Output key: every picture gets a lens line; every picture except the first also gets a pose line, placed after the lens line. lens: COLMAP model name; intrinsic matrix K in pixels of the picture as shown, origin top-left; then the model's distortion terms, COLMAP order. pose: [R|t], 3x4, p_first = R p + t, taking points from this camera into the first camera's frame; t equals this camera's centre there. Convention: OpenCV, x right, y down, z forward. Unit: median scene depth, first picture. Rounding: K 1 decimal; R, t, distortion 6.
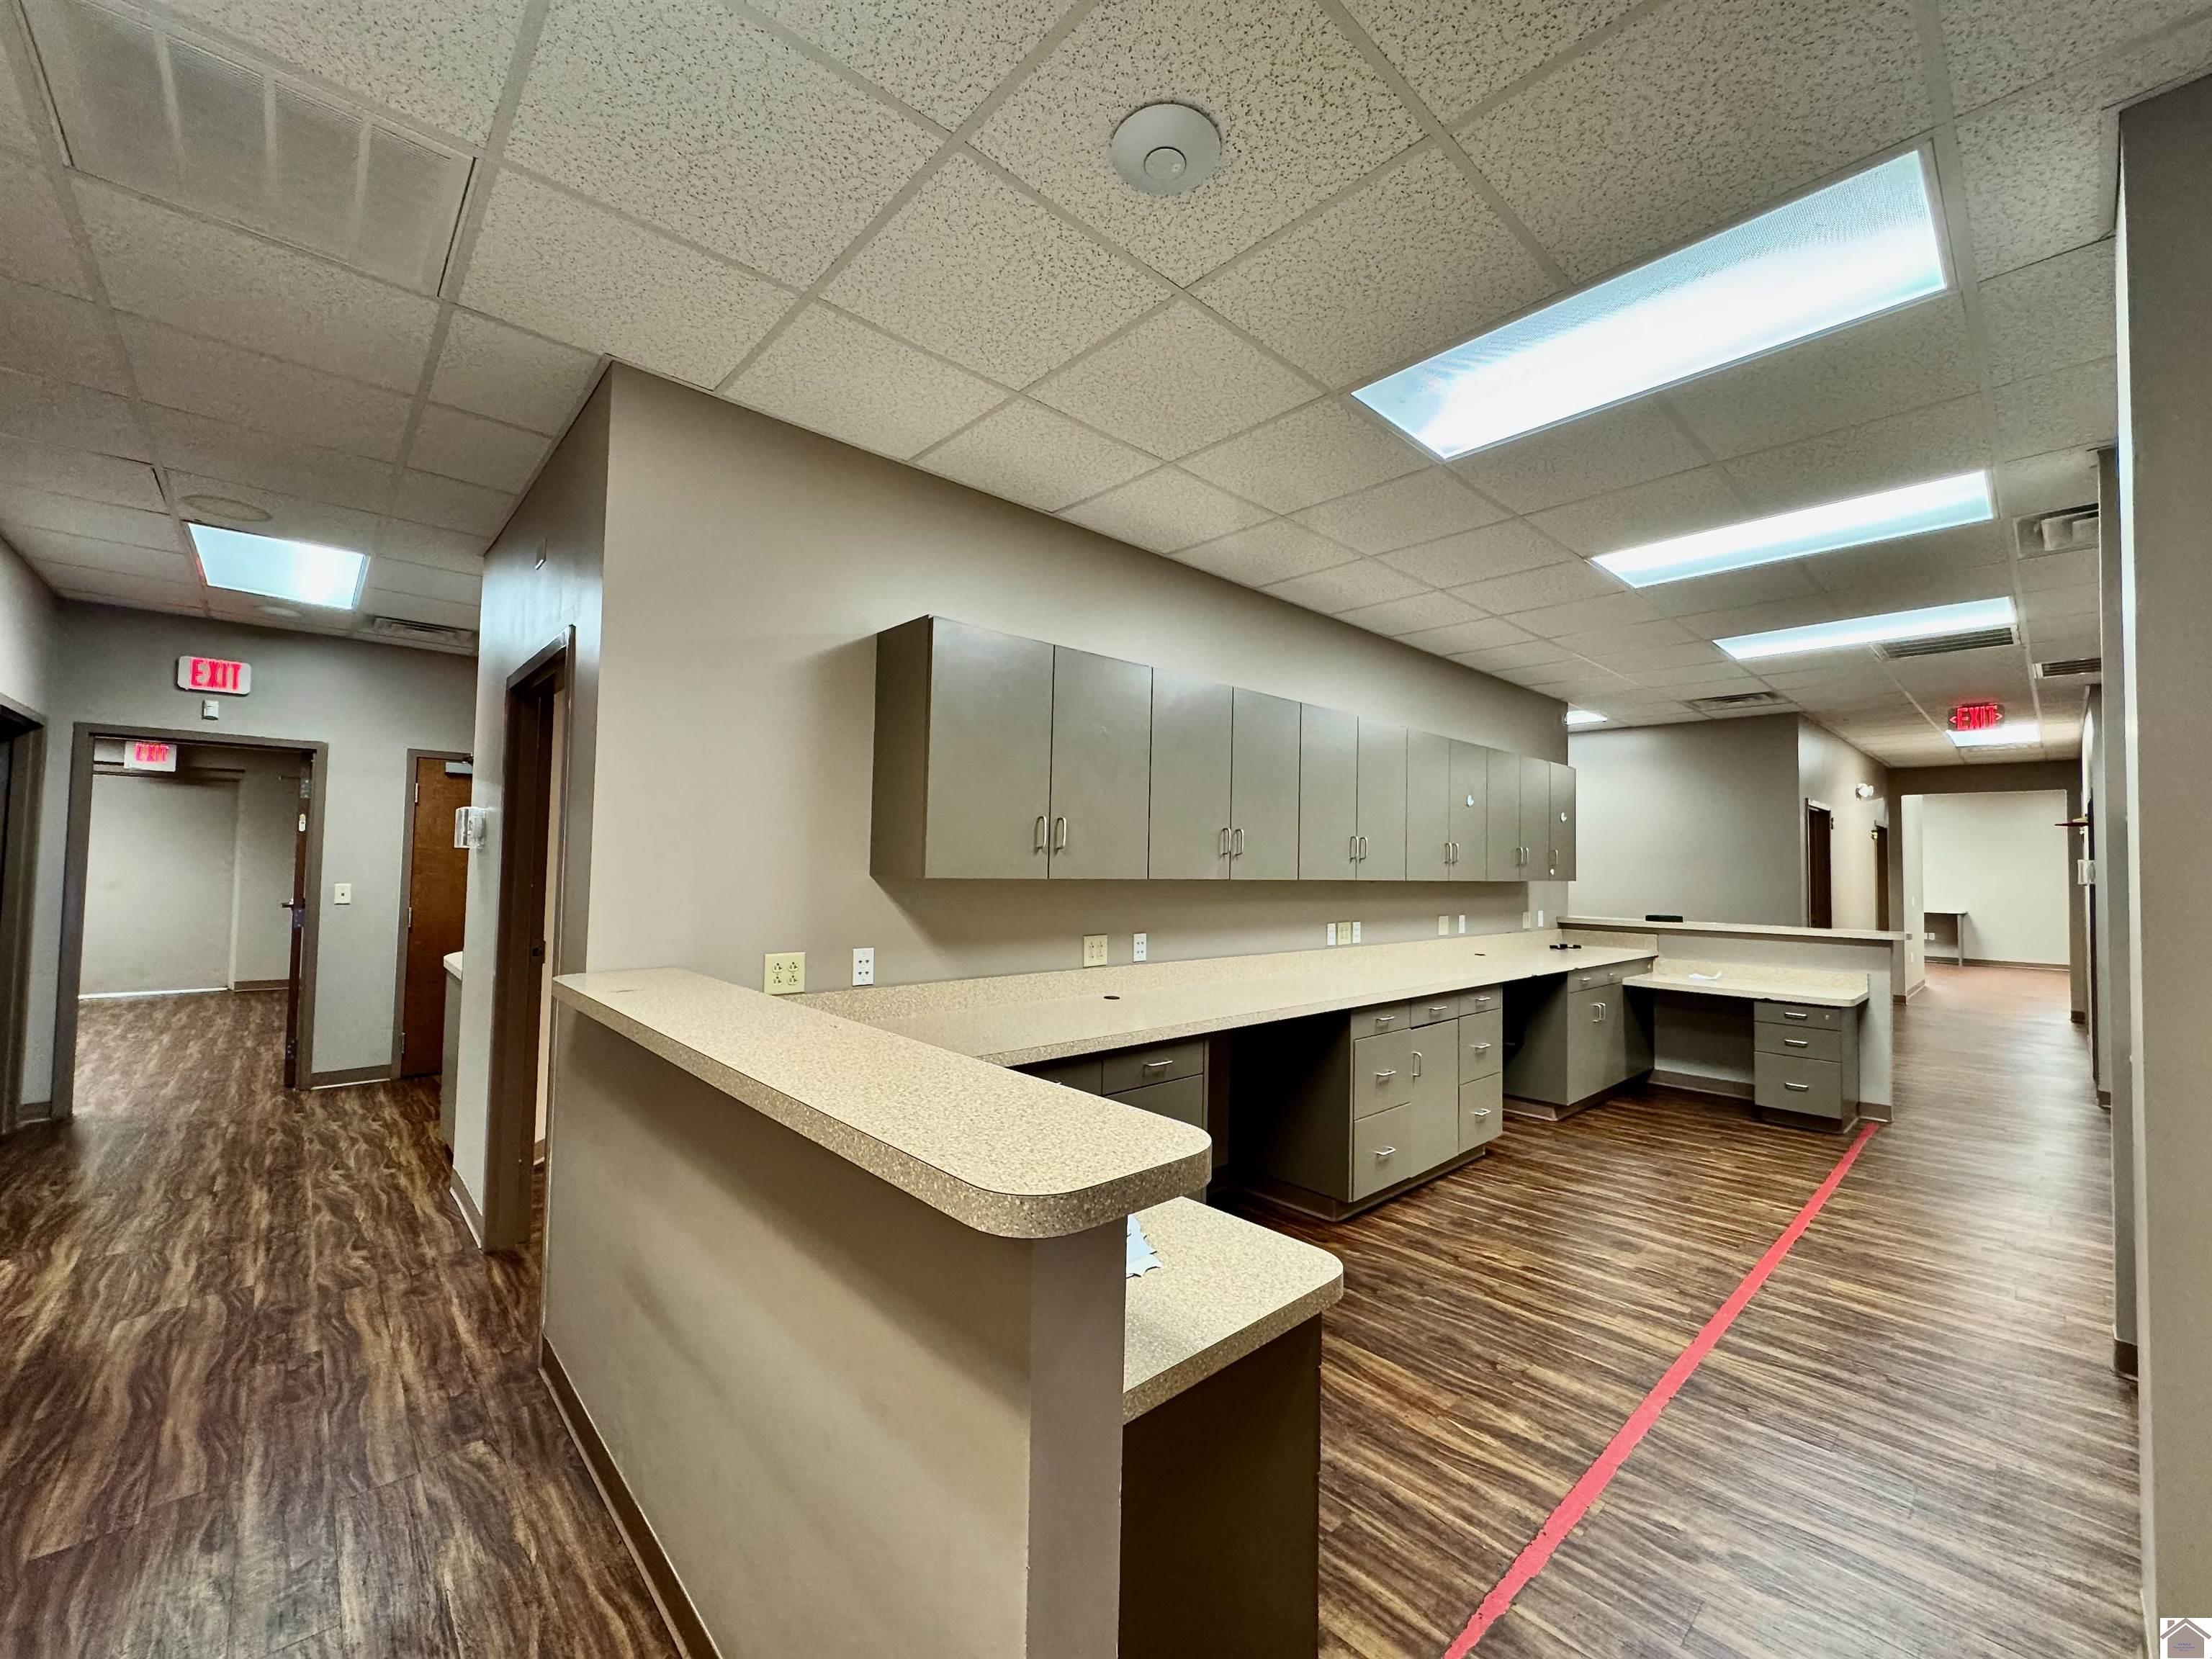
lens RADIAL K [[888.5, 0, 1108.0], [0, 888.5, 826.0], [0, 0, 1]] dist [0.000435, -0.000517]
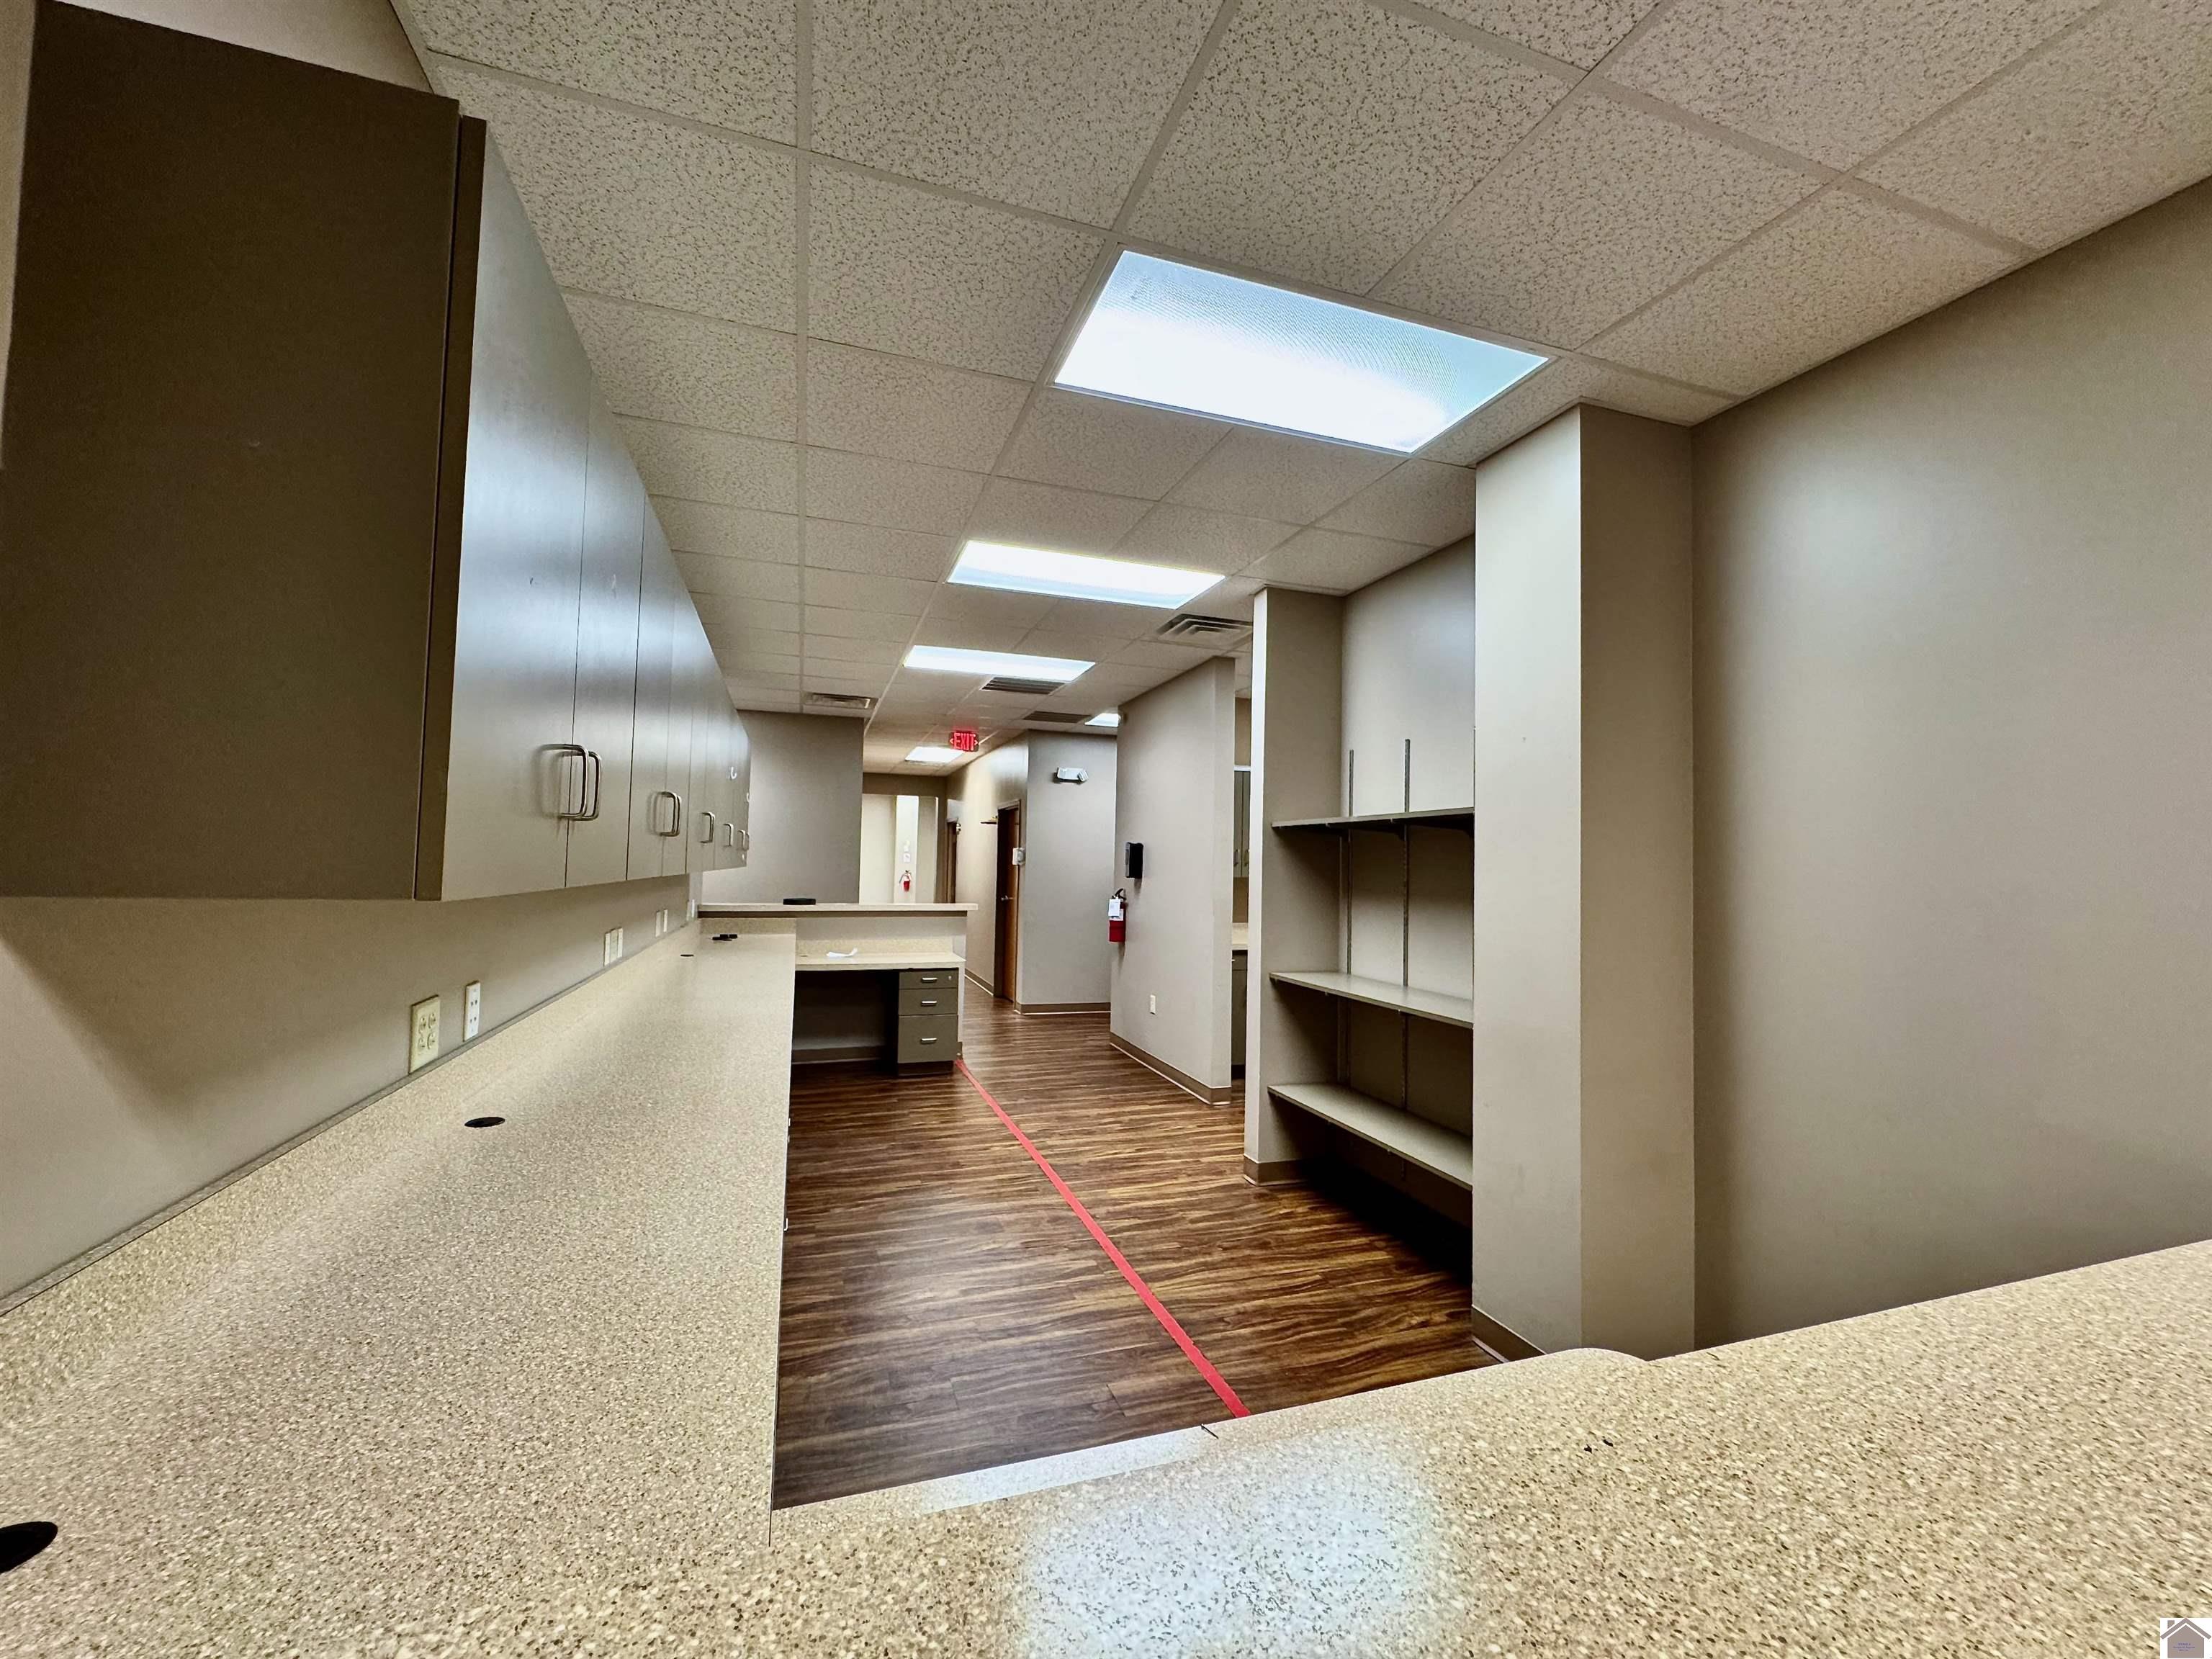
lens RADIAL K [[888.5, 0, 1097.5], [0, 888.5, 821.6], [0, 0, 1]] dist [0.000435, -0.000517]
pose [[0.412732, 0.034392, 0.910203, -0.272156], [-0.050027, 0.998634, -0.015048, 0.017244], [-0.909478, -0.039324, 0.413889, 0.434718]]
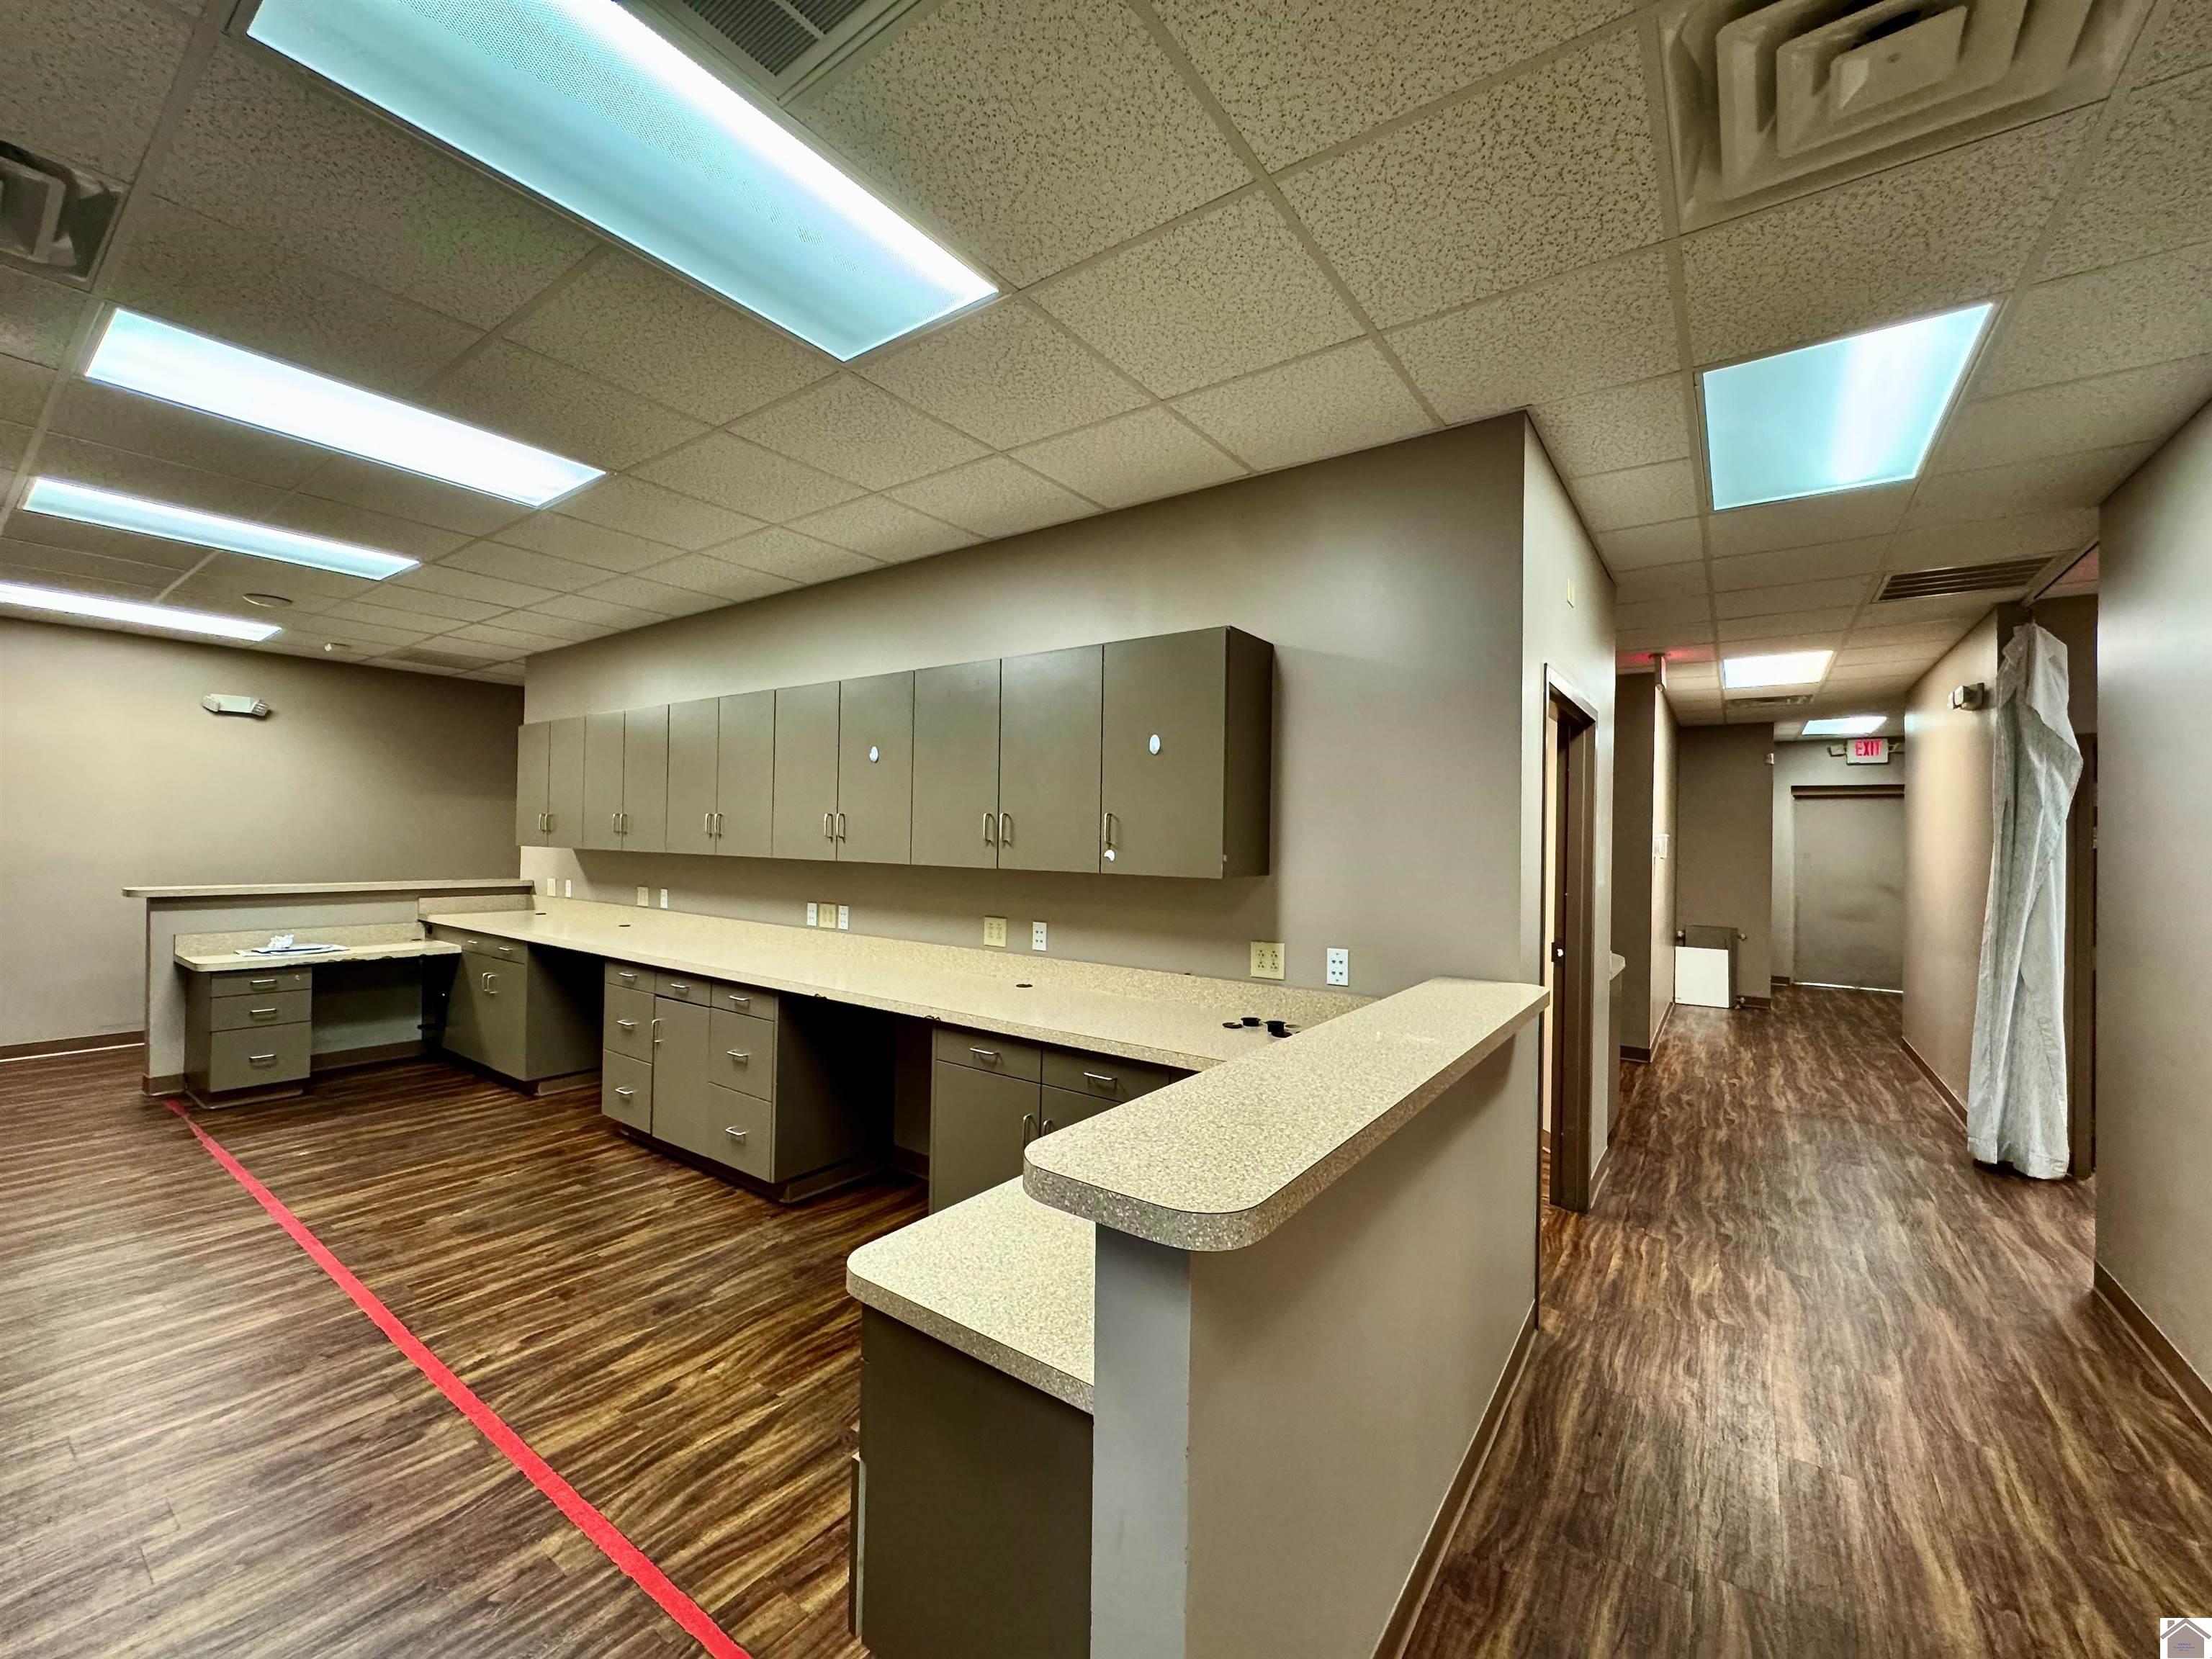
lens RADIAL K [[888.5, 0, 1089.0], [0, 888.5, 828.6], [0, 0, 1]] dist [0.000435, -0.000517]
pose [[0.186236, -0.036497, -0.981827, 1.490292], [0.024096, 0.999179, -0.032572, 0.080287], [0.982210, -0.017592, 0.186962, 1.327171]]
